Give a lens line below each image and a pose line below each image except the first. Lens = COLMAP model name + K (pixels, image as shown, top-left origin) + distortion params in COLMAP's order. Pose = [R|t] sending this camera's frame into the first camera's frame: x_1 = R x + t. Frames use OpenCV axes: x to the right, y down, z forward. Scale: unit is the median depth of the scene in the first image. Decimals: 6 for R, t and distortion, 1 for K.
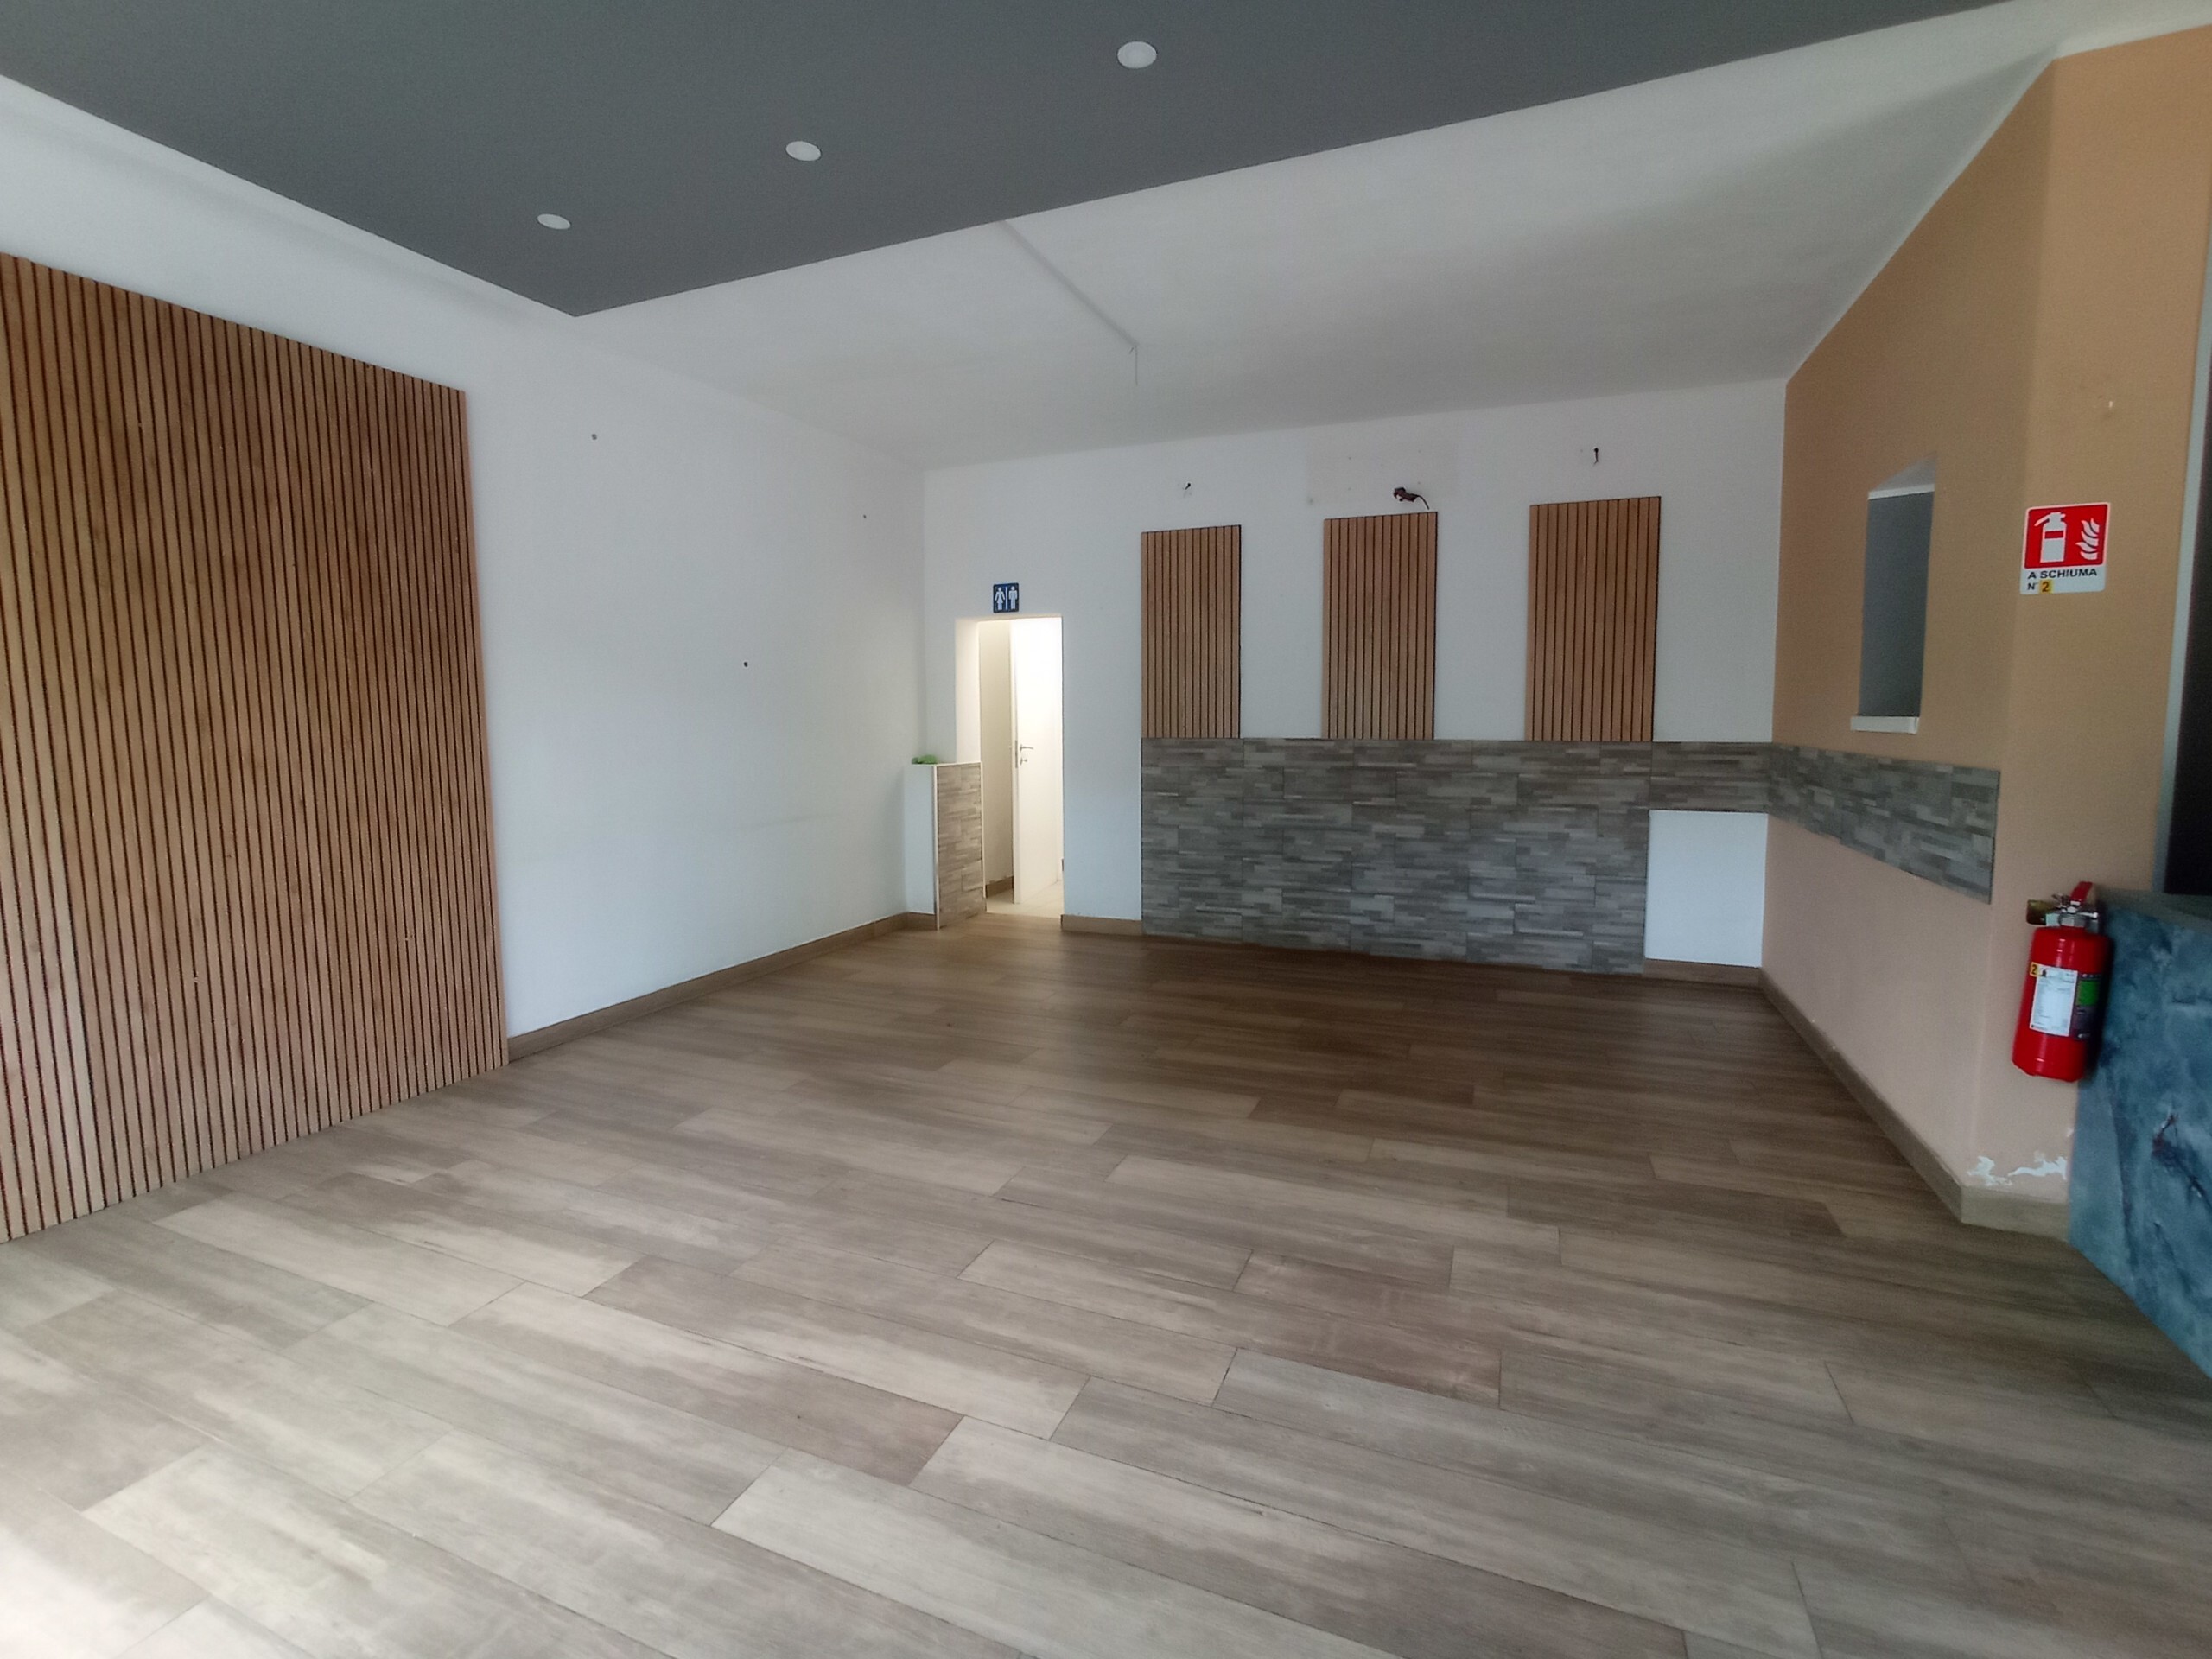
lens RADIAL K [[999.1, 0, 1116.0], [0, 999.1, 808.1], [0, 0, 1]] dist [-0.042445, 0.019581]
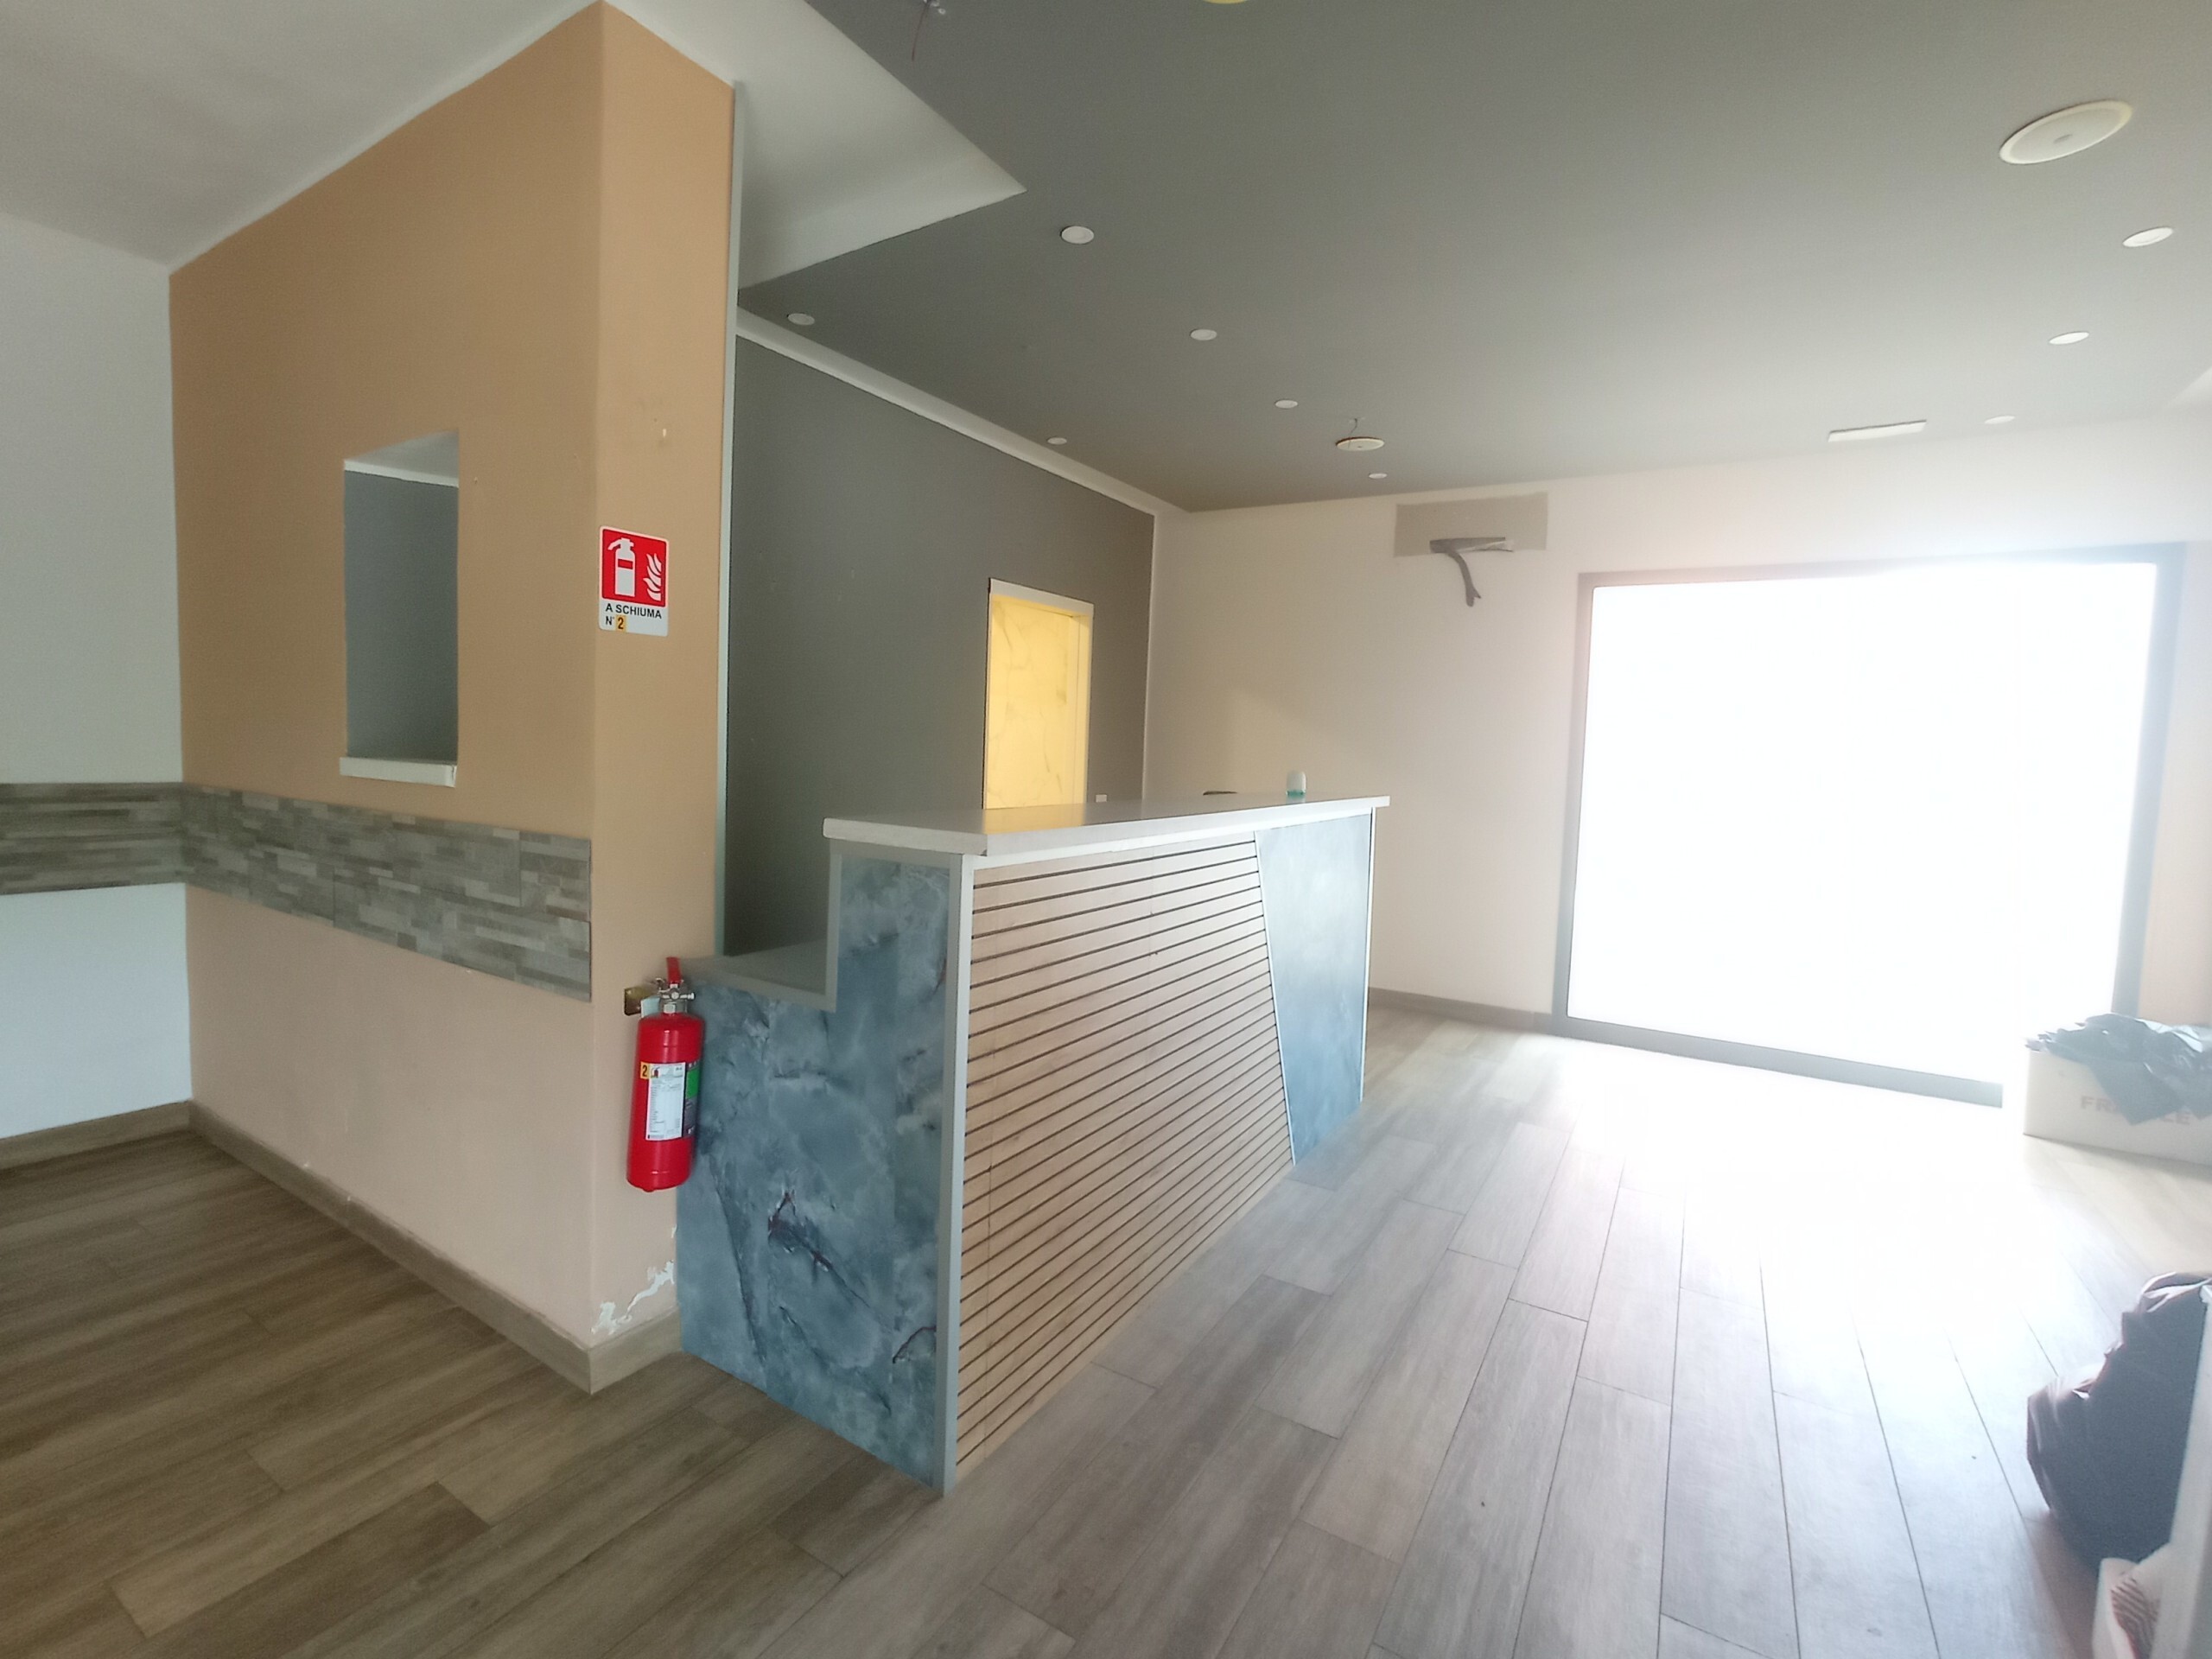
lens RADIAL K [[999.1, 0, 1109.8], [0, 999.1, 803.6], [0, 0, 1]] dist [-0.042445, 0.019581]
pose [[0.166211, -0.044869, 0.985069, 0.078201], [0.056048, 0.997779, 0.035991, -0.036349], [-0.984496, 0.049229, 0.168357, 0.209045]]
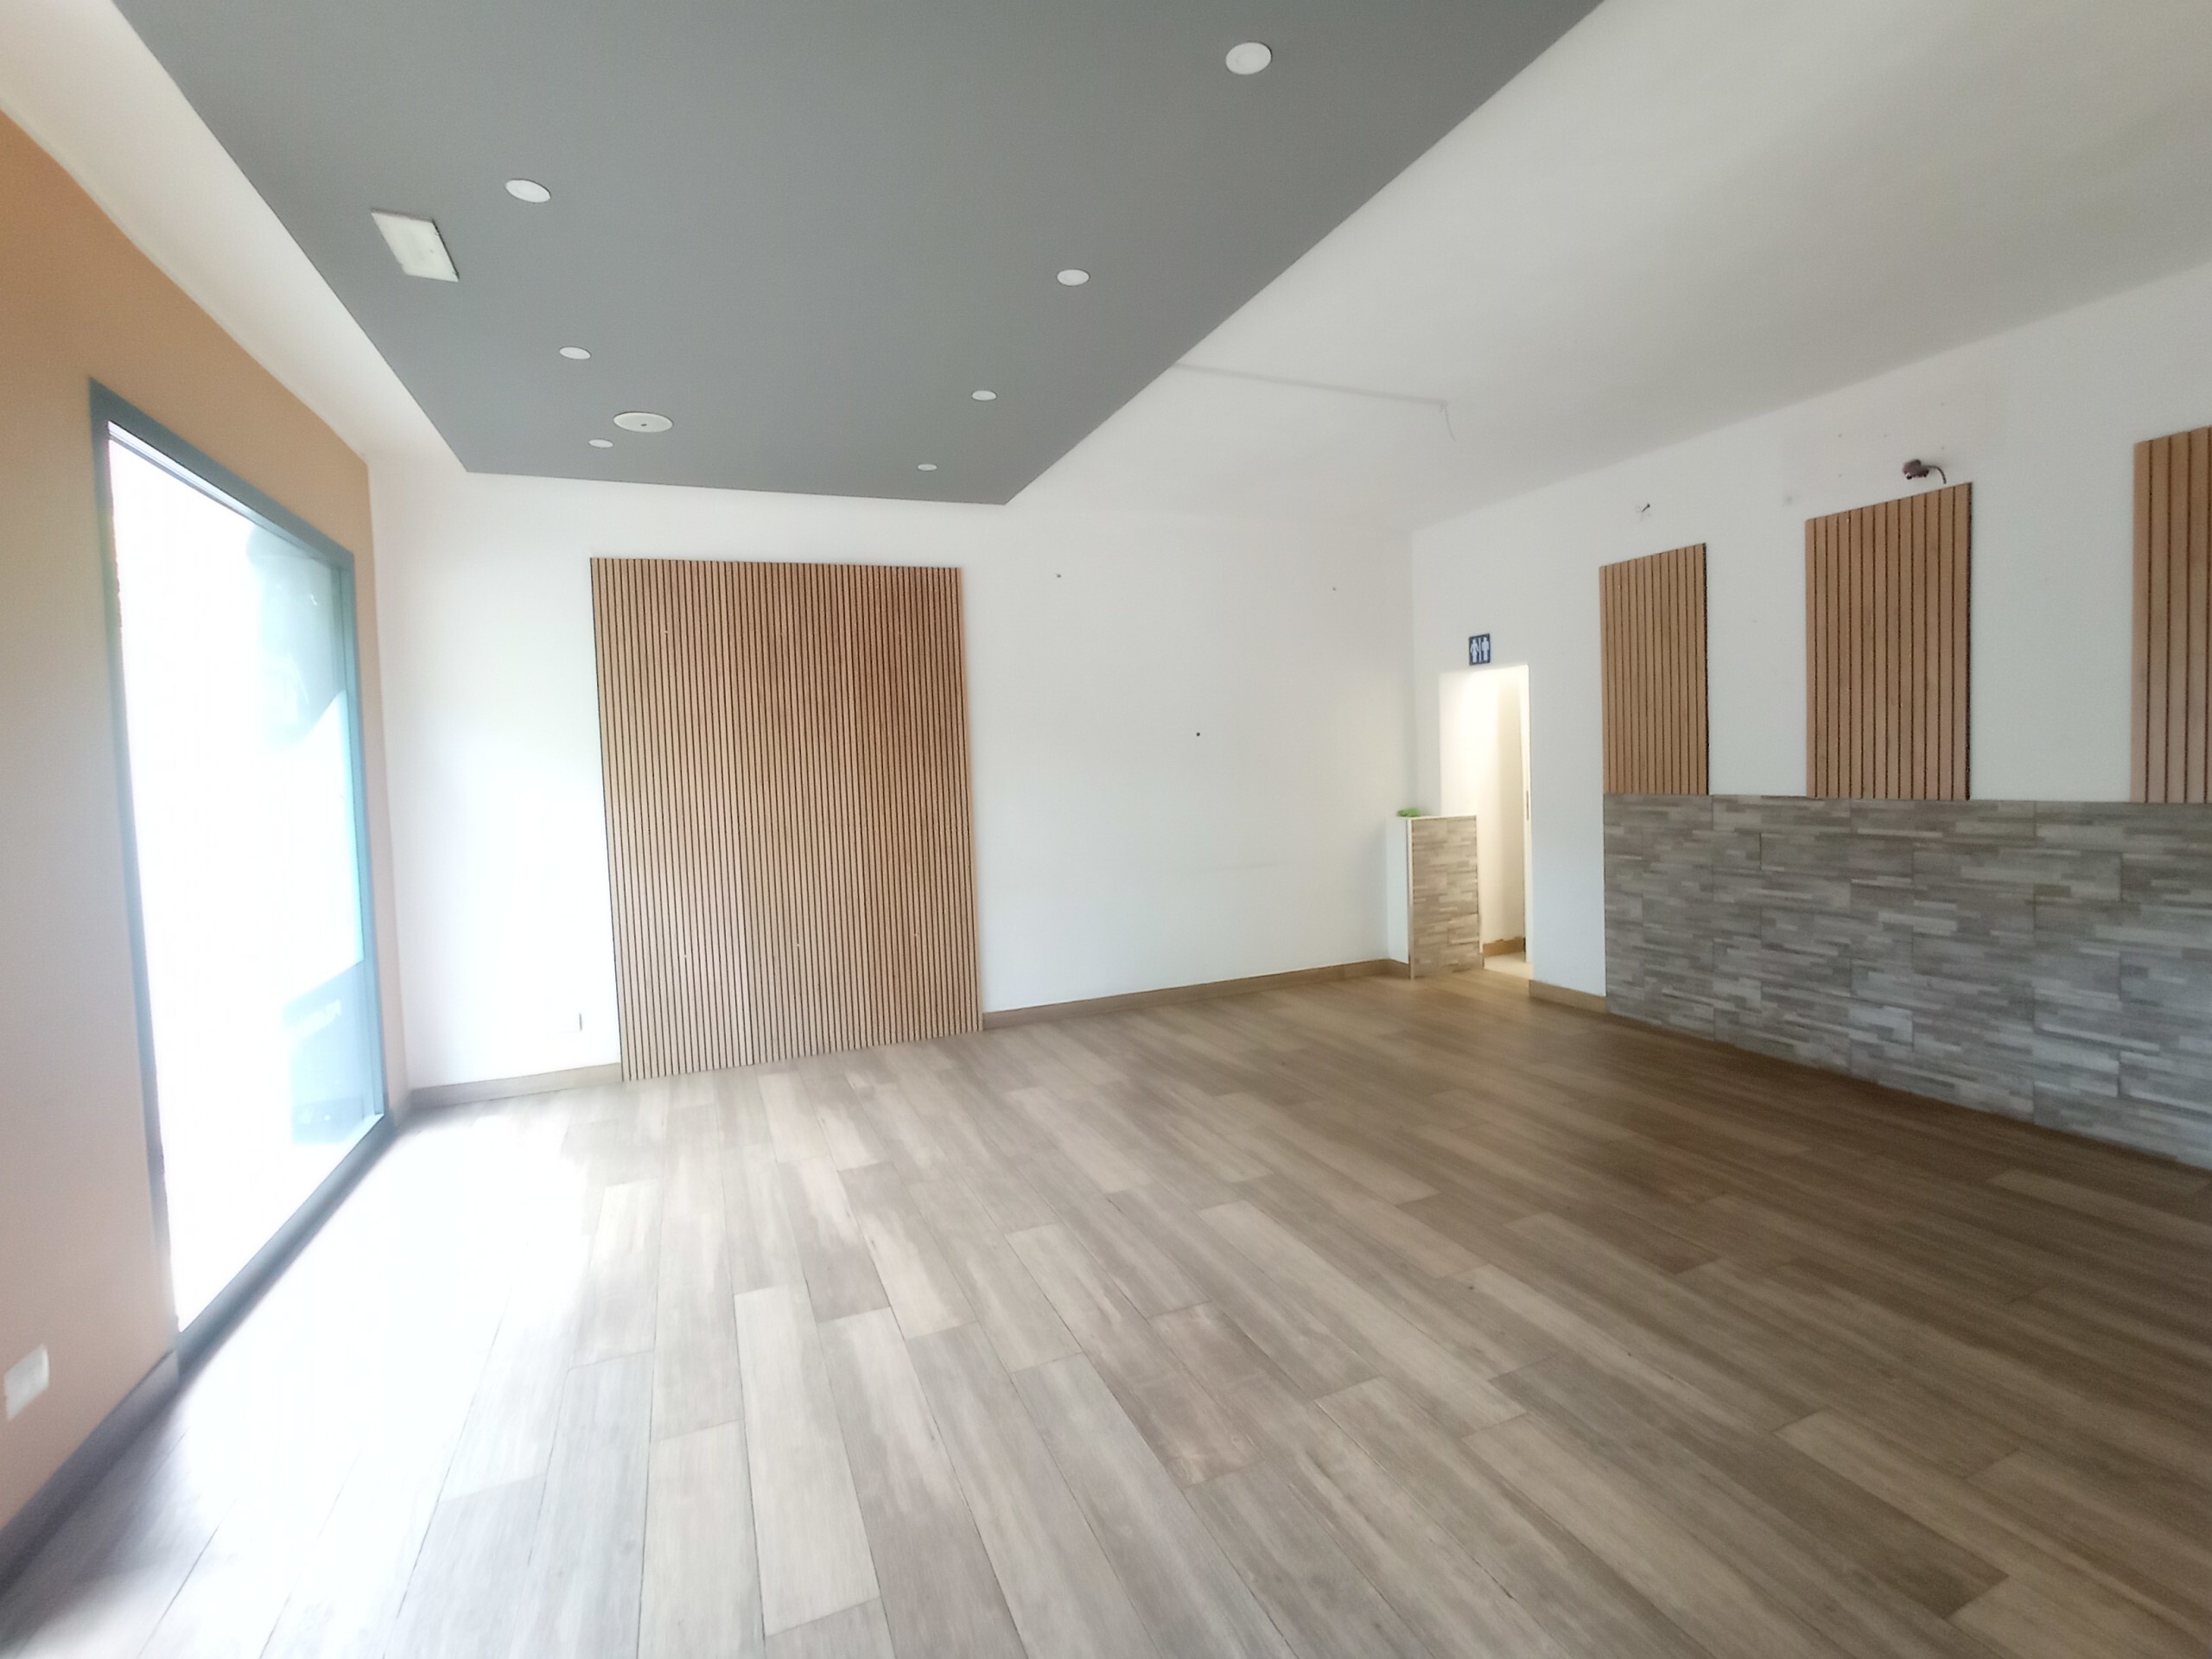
lens RADIAL K [[999.1, 0, 1111.0], [0, 999.1, 809.1], [0, 0, 1]] dist [-0.042445, 0.019581]
pose [[0.709669, 0.010859, -0.704451, 0.394627], [-0.032070, 0.999343, -0.016904, -0.031592], [0.703804, 0.034588, 0.709551, 0.070187]]
